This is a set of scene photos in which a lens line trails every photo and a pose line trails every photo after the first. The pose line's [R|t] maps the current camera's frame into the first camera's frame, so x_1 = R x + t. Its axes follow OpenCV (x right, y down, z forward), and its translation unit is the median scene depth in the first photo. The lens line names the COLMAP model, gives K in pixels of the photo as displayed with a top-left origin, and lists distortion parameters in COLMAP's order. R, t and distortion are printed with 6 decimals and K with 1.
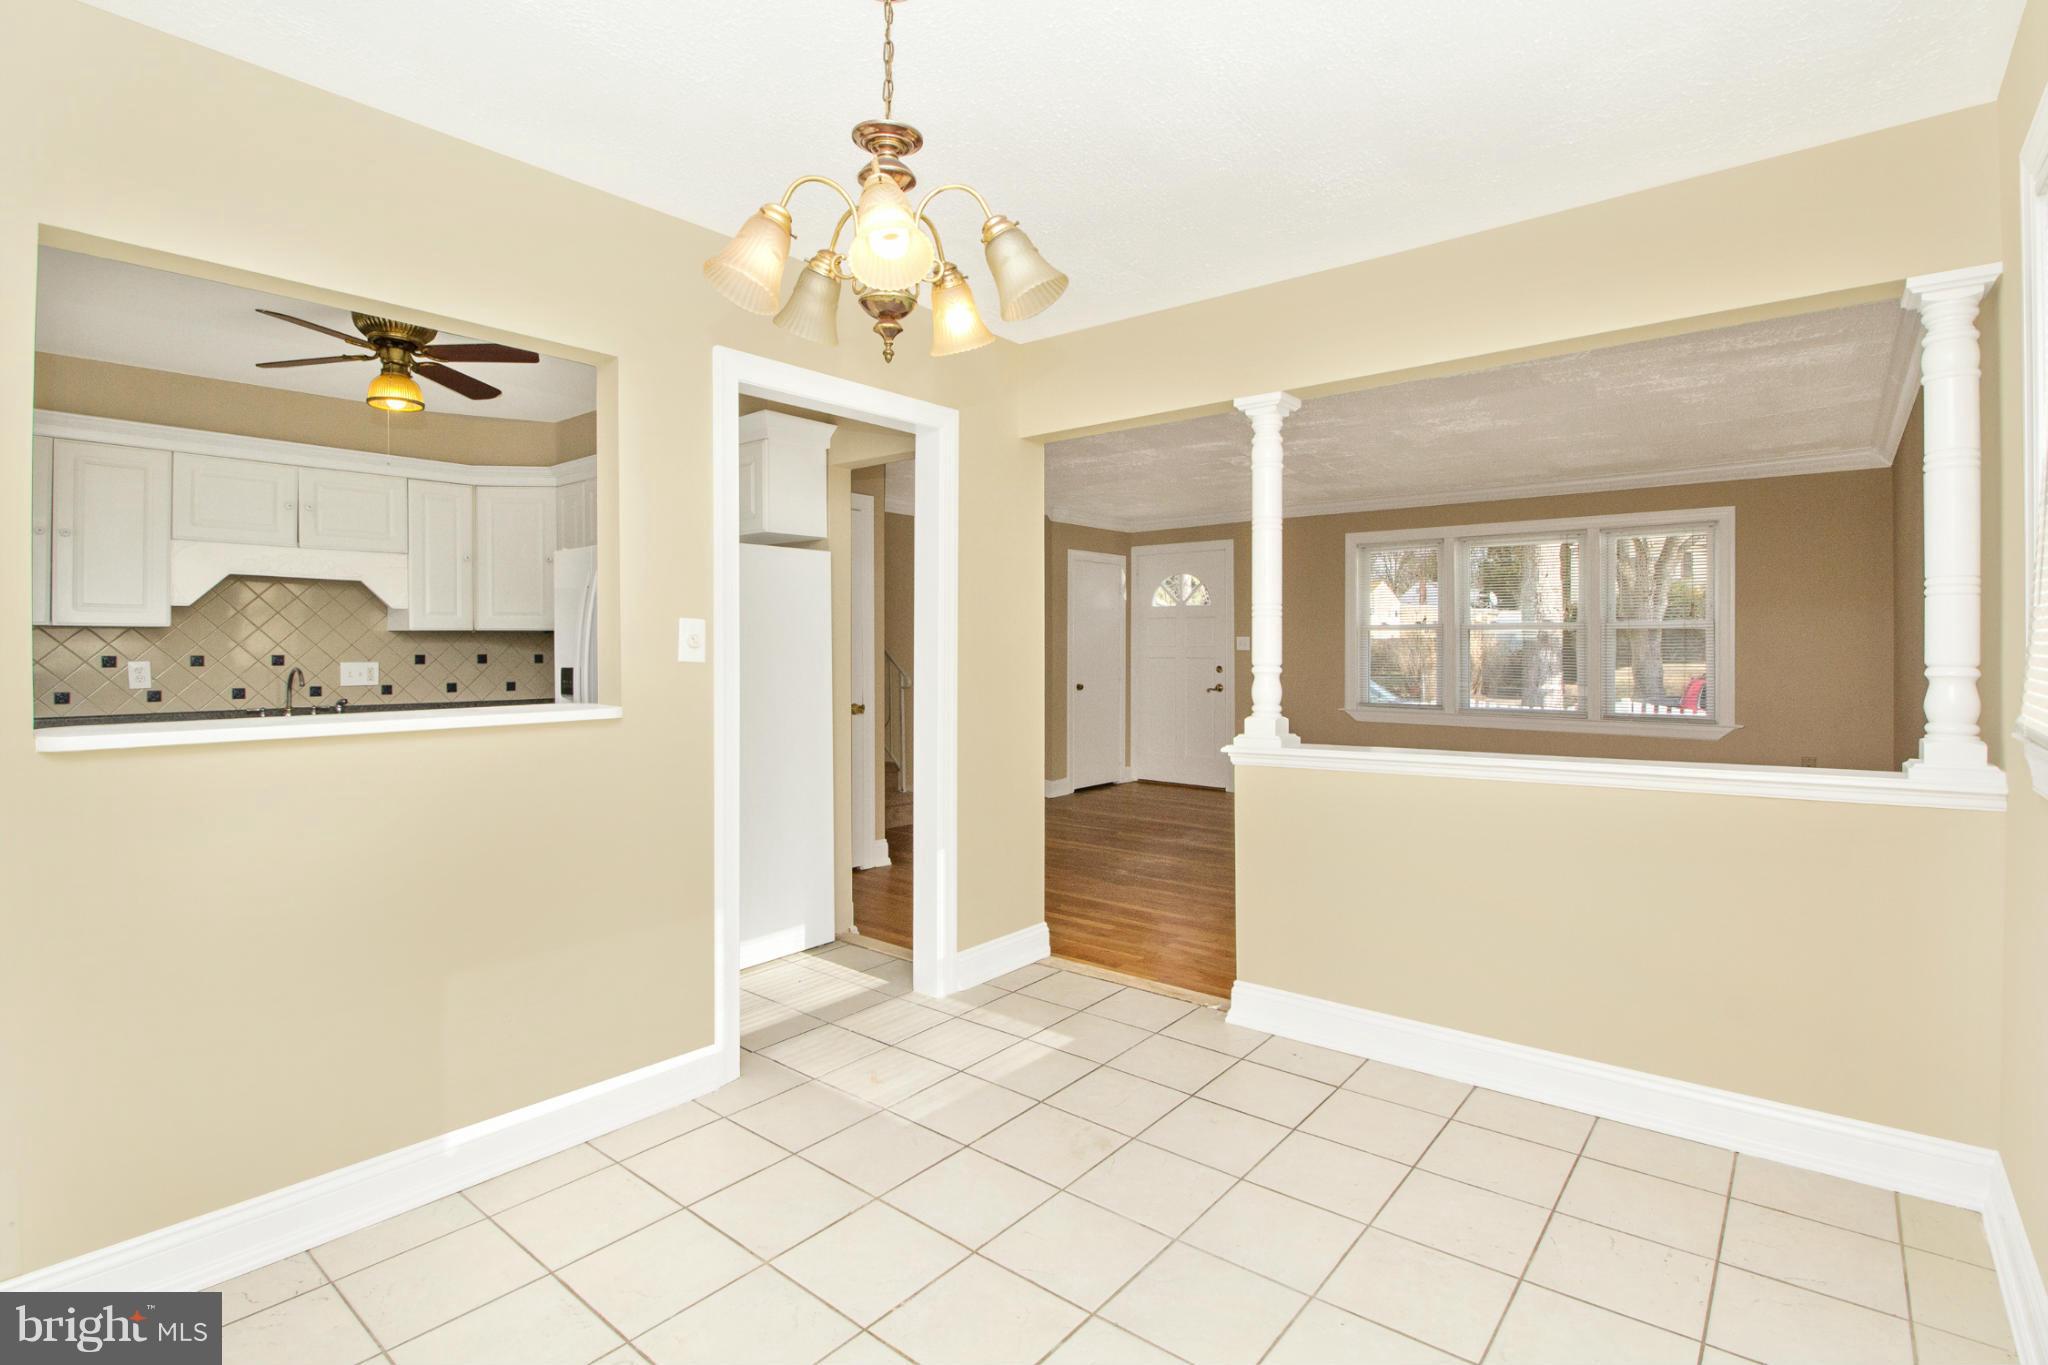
lens RADIAL K [[969.4, 0, 1013.9], [0, 969.4, 652.0], [0, 0, 1]] dist [0.002455, 0.000026]
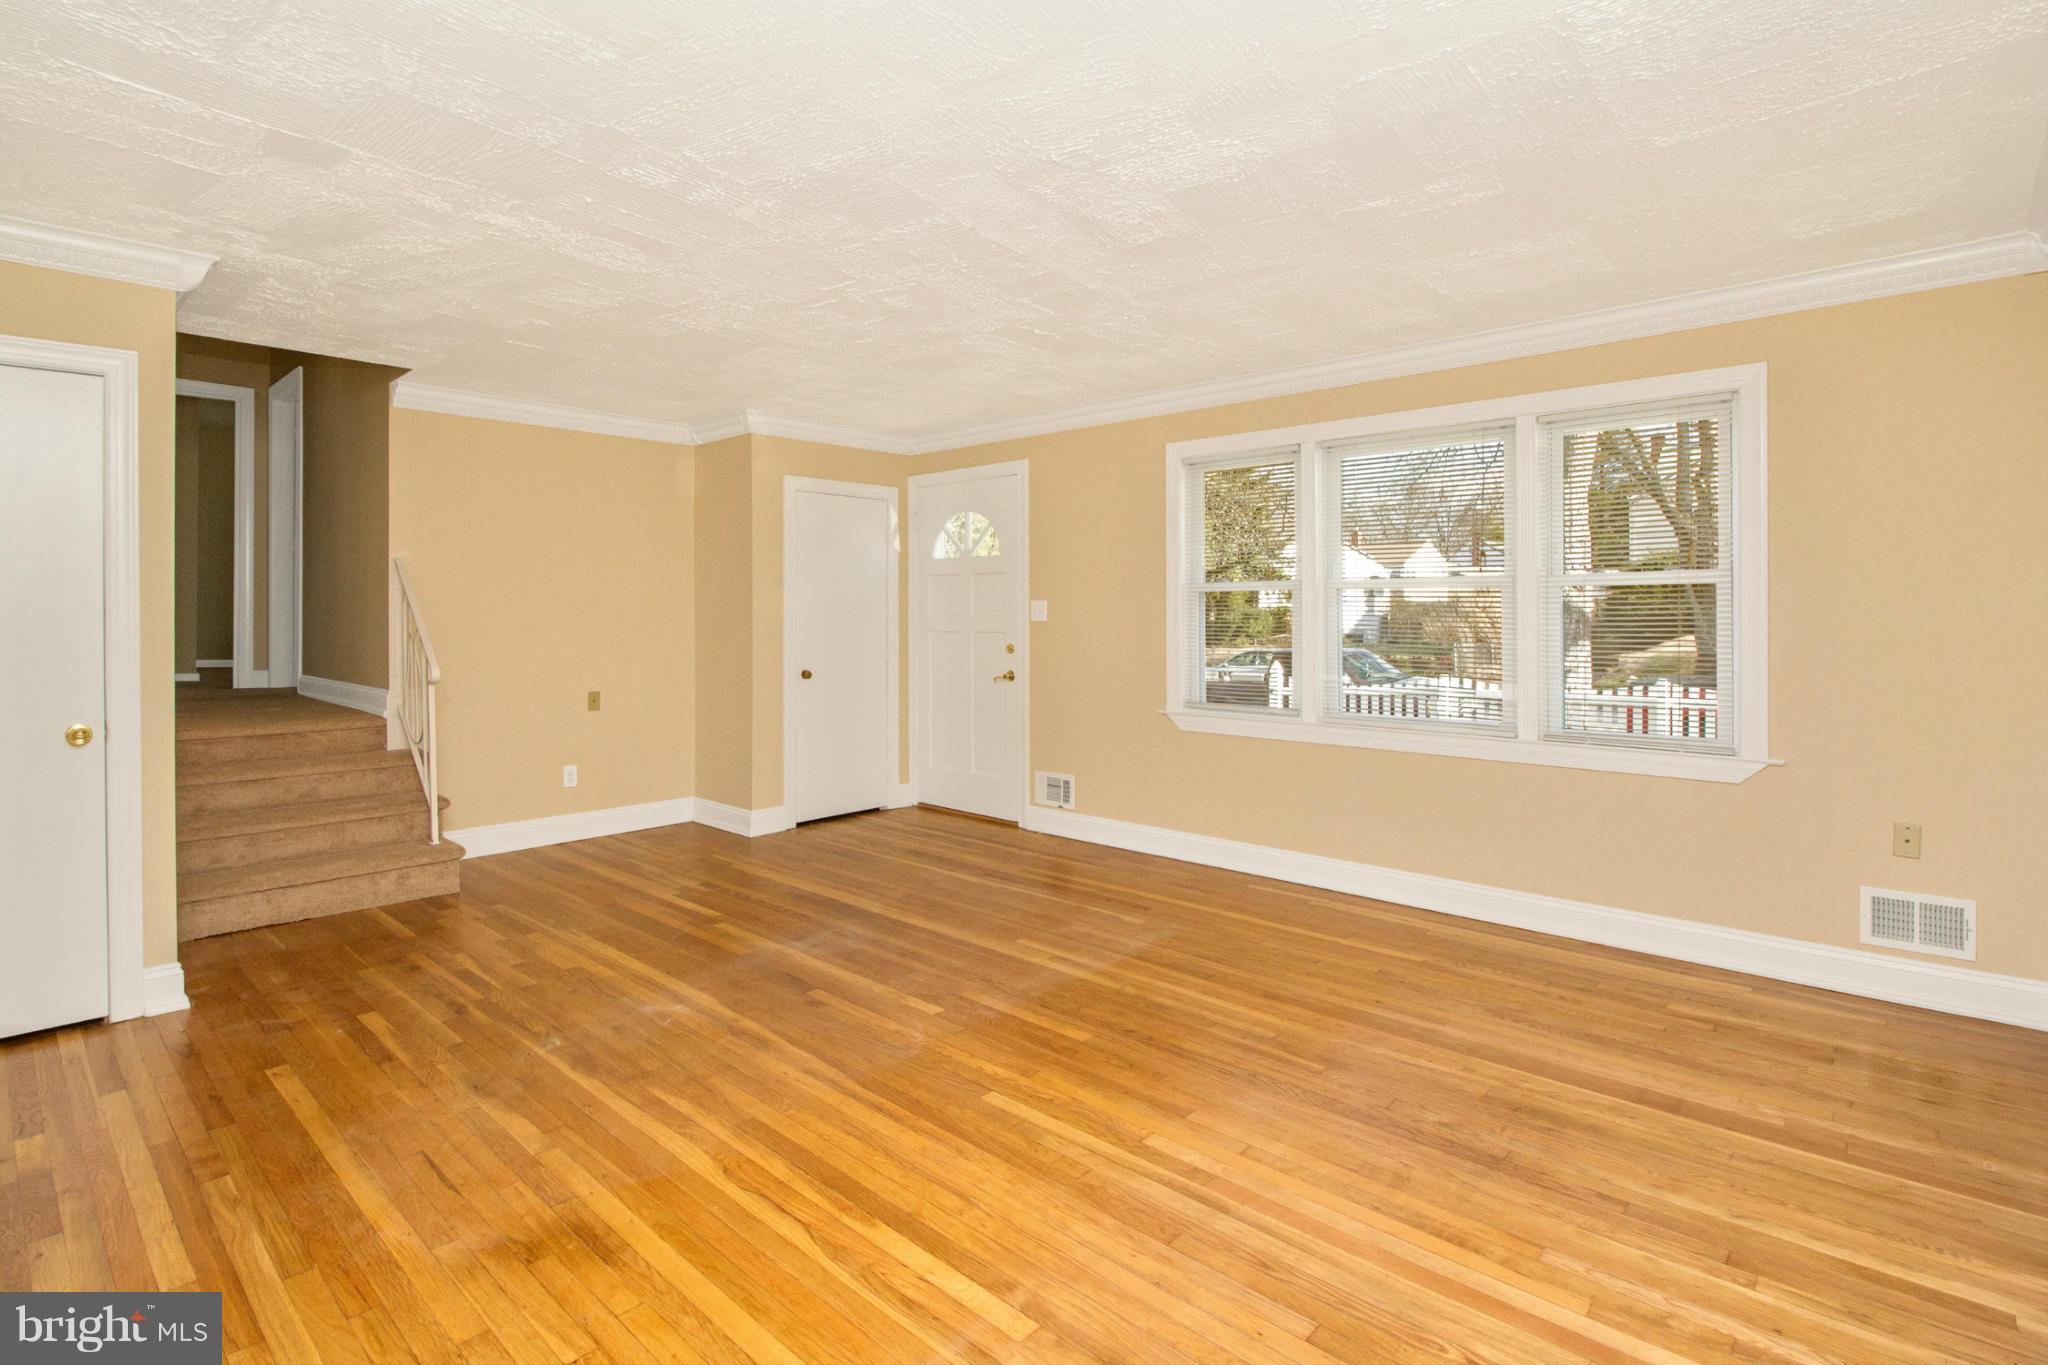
lens RADIAL K [[983.1, 0, 997.8], [0, 983.1, 607.7], [0, 0, 1]] dist [-0.003802, -0.001043]
pose [[0.997502, -0.001765, -0.070614, 0.401599], [0.001119, 0.999957, -0.009191, -0.007905], [0.070627, 0.009089, 0.997461, 0.483527]]
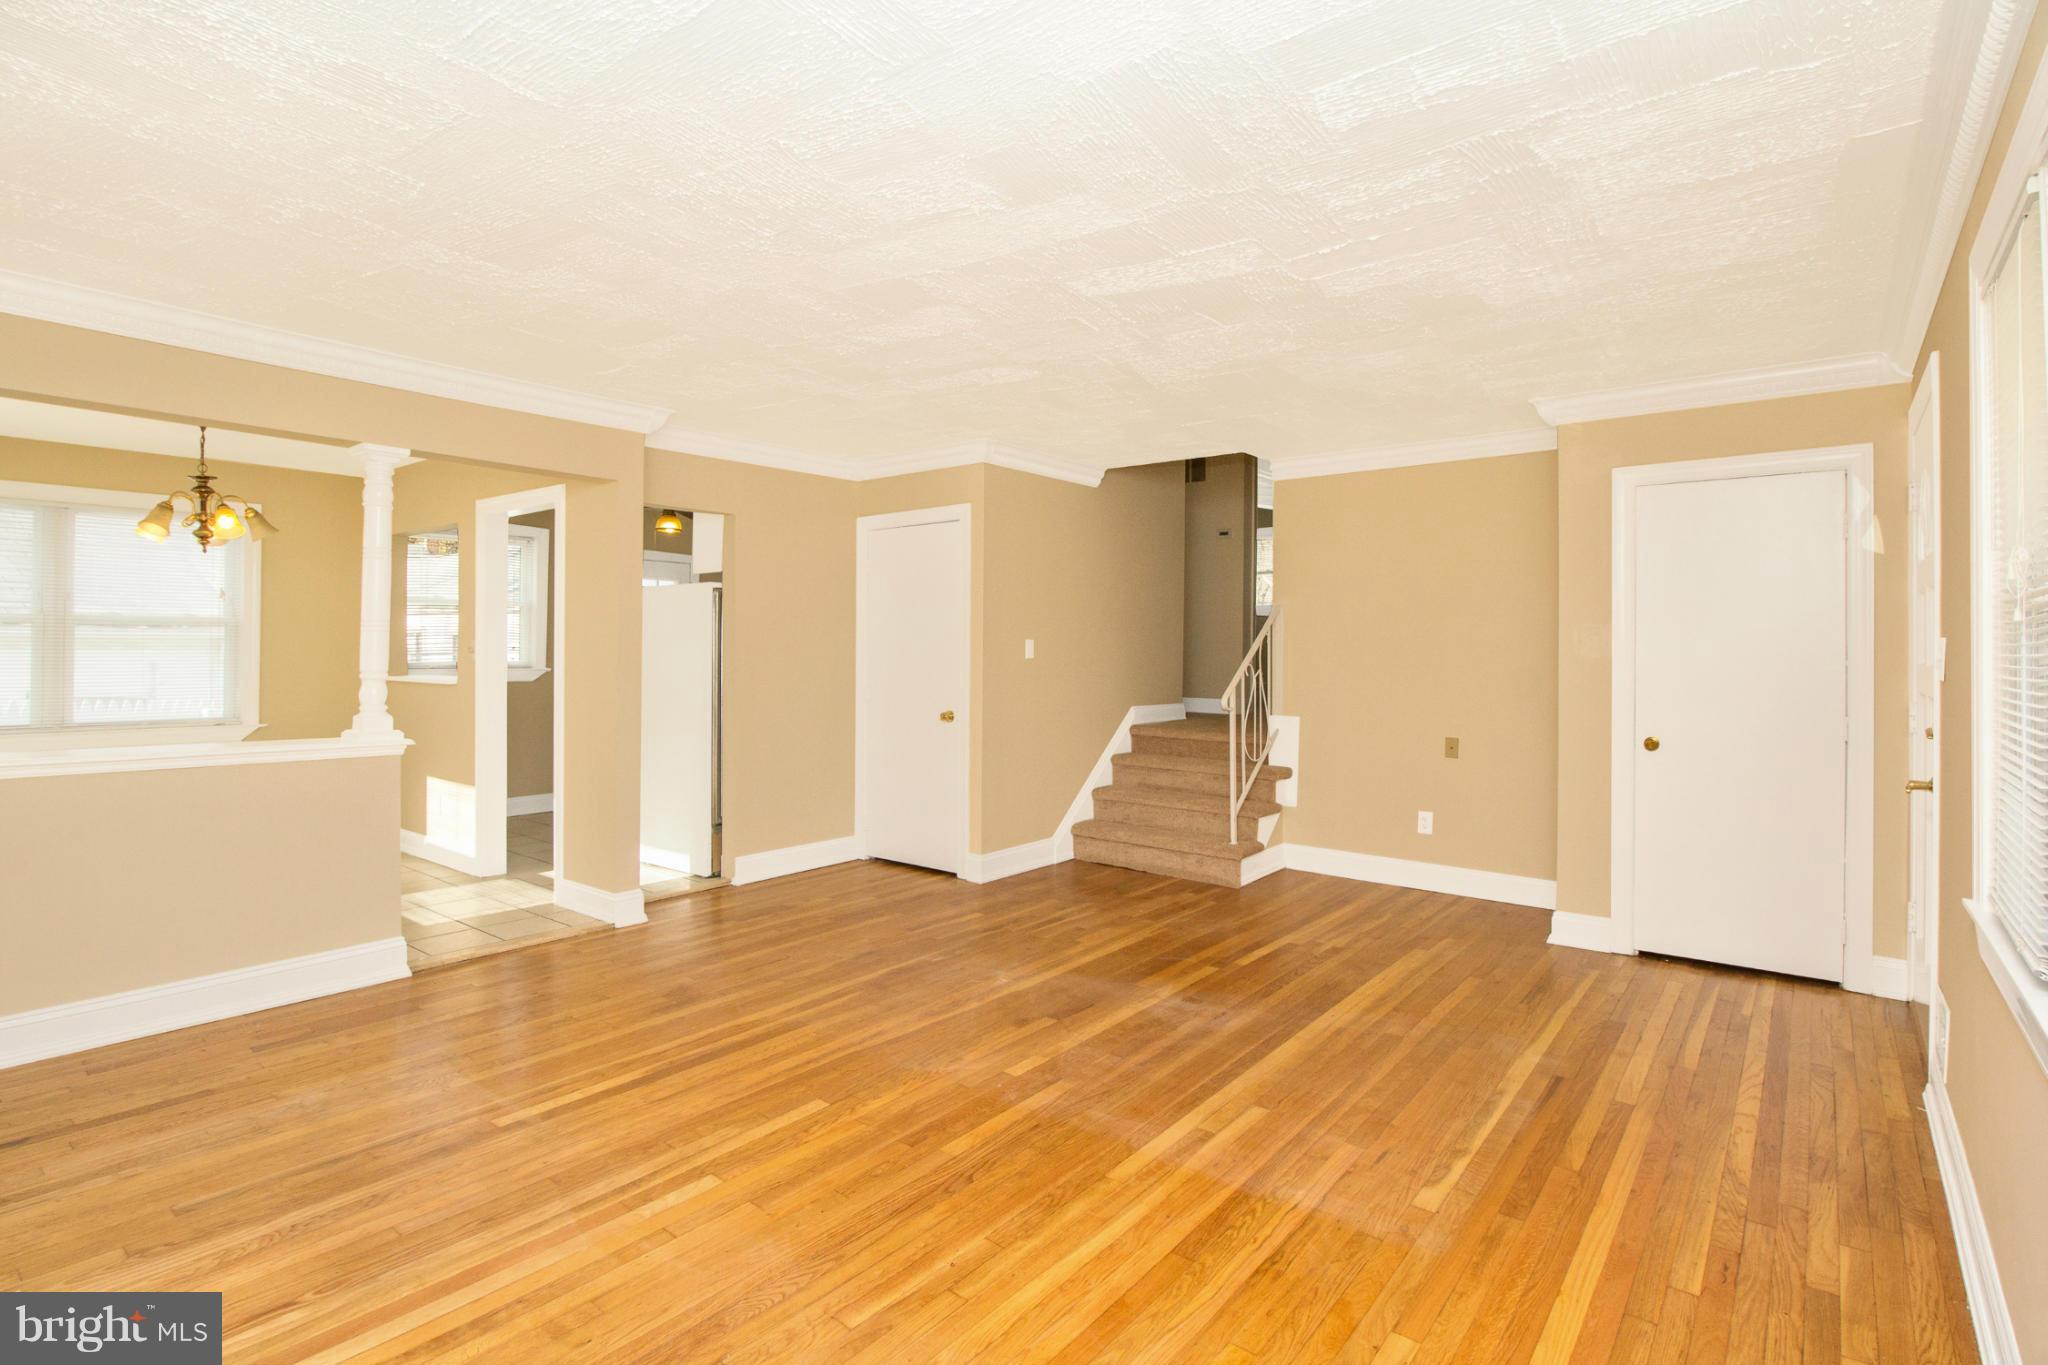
lens RADIAL K [[987.4, 0, 1017.9], [0, 987.4, 640.2], [0, 0, 1]] dist [-0.003014, -0.008858]
pose [[0.013285, -0.006520, -0.999890, 0.889036], [-0.010539, 0.999922, -0.006661, -0.016237], [0.999856, 0.010626, 0.013216, 1.060522]]
